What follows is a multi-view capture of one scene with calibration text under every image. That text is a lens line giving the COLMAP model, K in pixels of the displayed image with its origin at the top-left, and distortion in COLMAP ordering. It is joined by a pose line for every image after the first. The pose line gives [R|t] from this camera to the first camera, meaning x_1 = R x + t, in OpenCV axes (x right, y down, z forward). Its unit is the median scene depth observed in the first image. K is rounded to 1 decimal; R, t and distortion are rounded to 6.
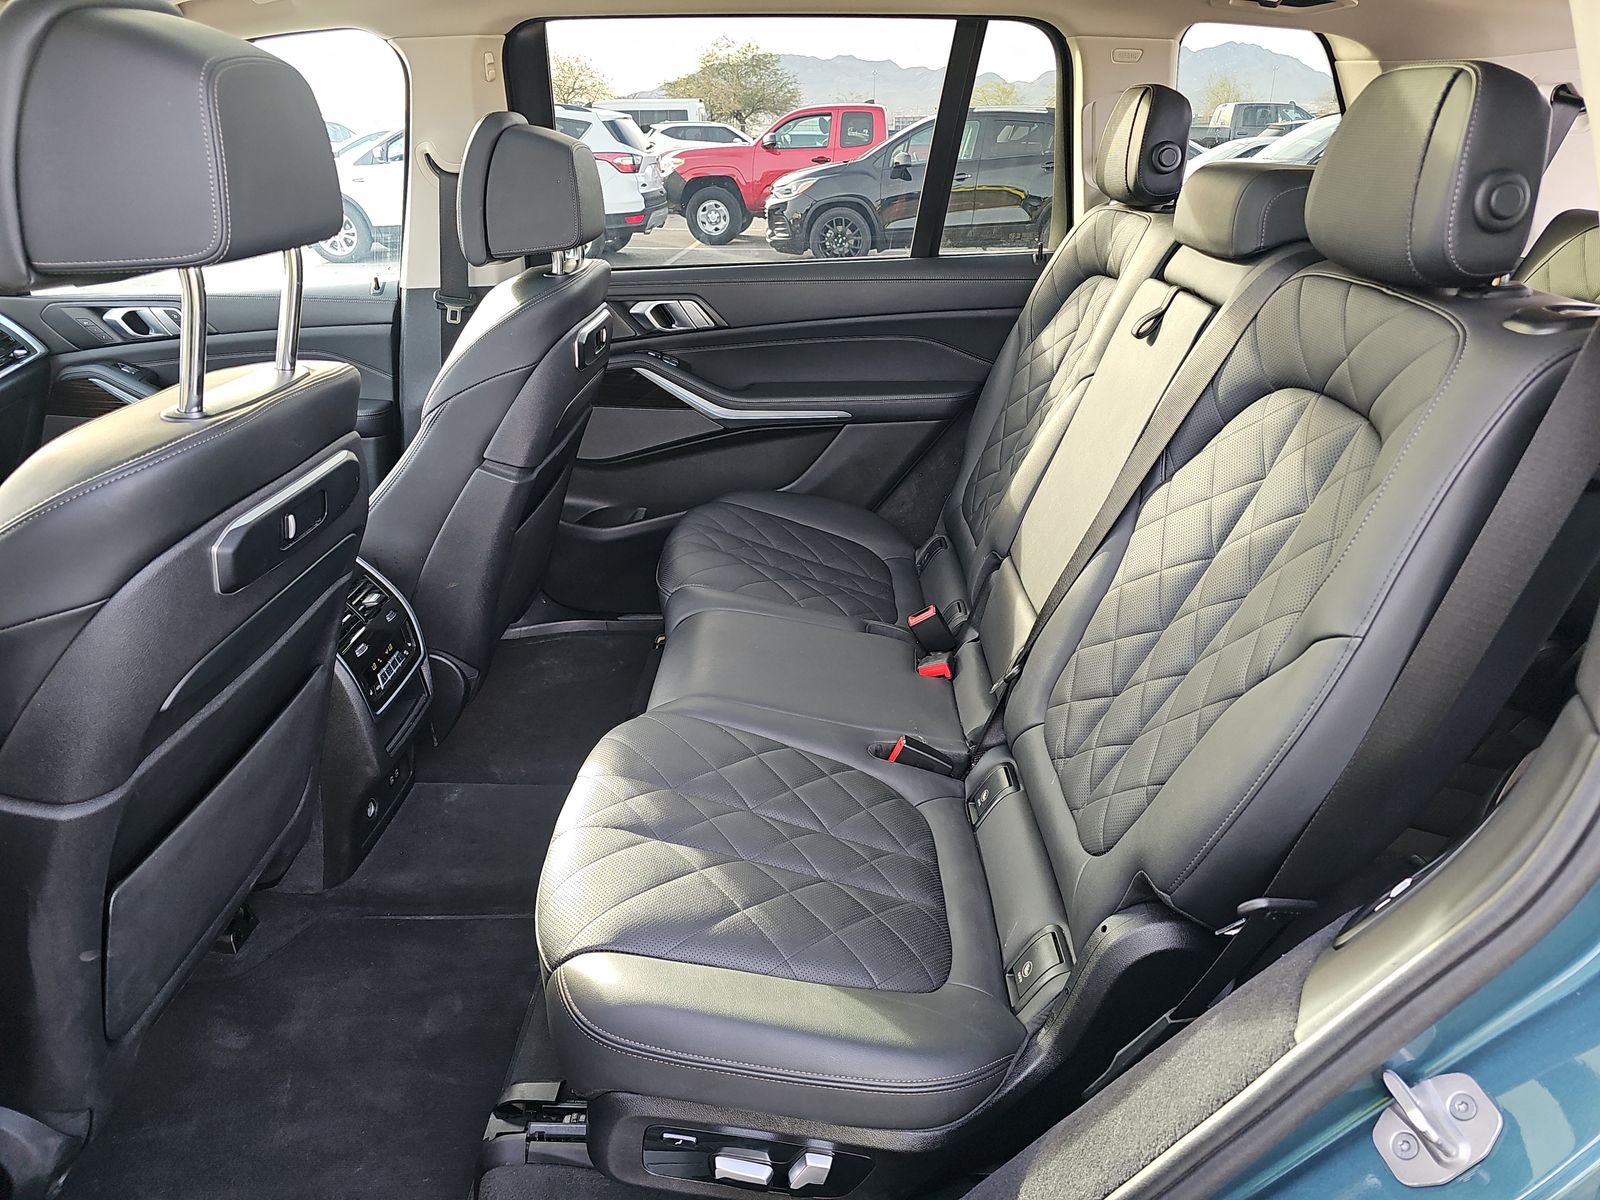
lens RADIAL K [[1059.4, 0, 800.0], [0, 1059.4, 600.0], [0, 0, 1]] dist [0.004223, -0.002391]
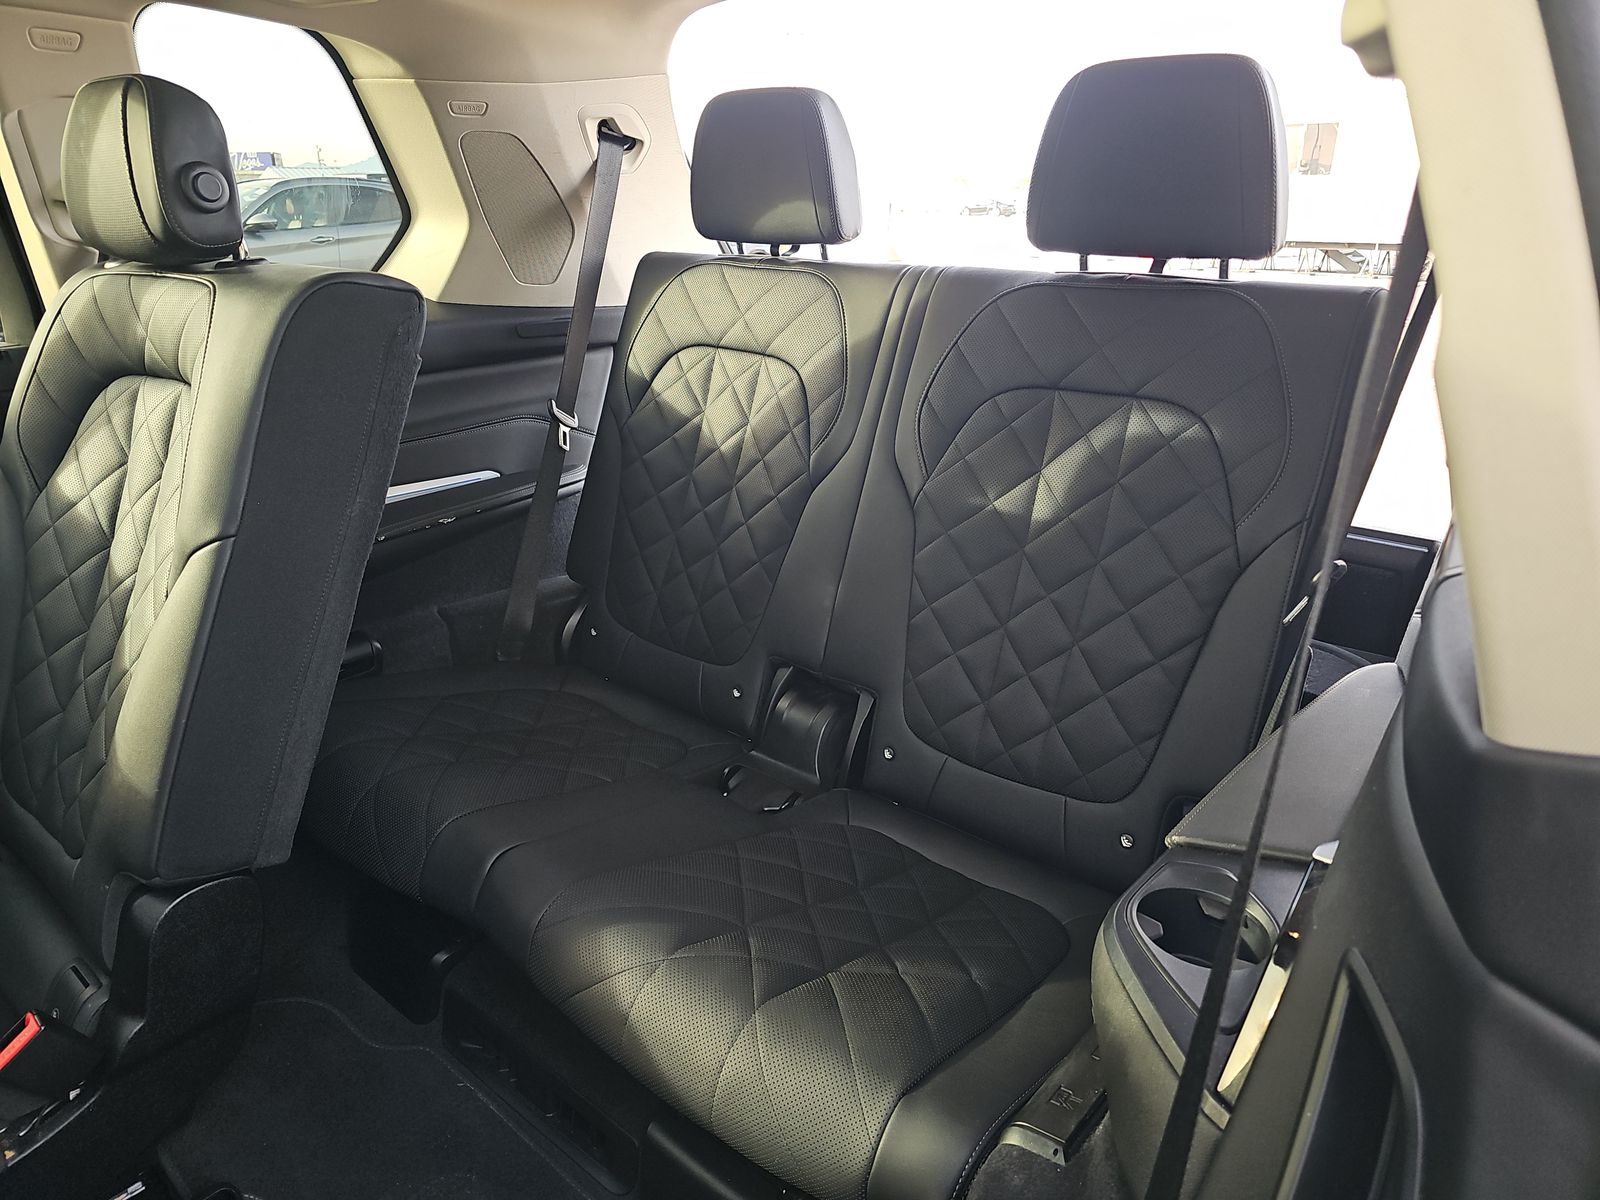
lens RADIAL K [[1059.4, 0, 800.0], [0, 1059.4, 600.0], [0, 0, 1]] dist [0.004223, -0.002391]
pose [[0.633152, -0.271337, 0.724910, 0.038070], [0.314645, 0.945897, 0.079235, -0.104793], [-0.707189, 0.177921, 0.684271, 0.309471]]
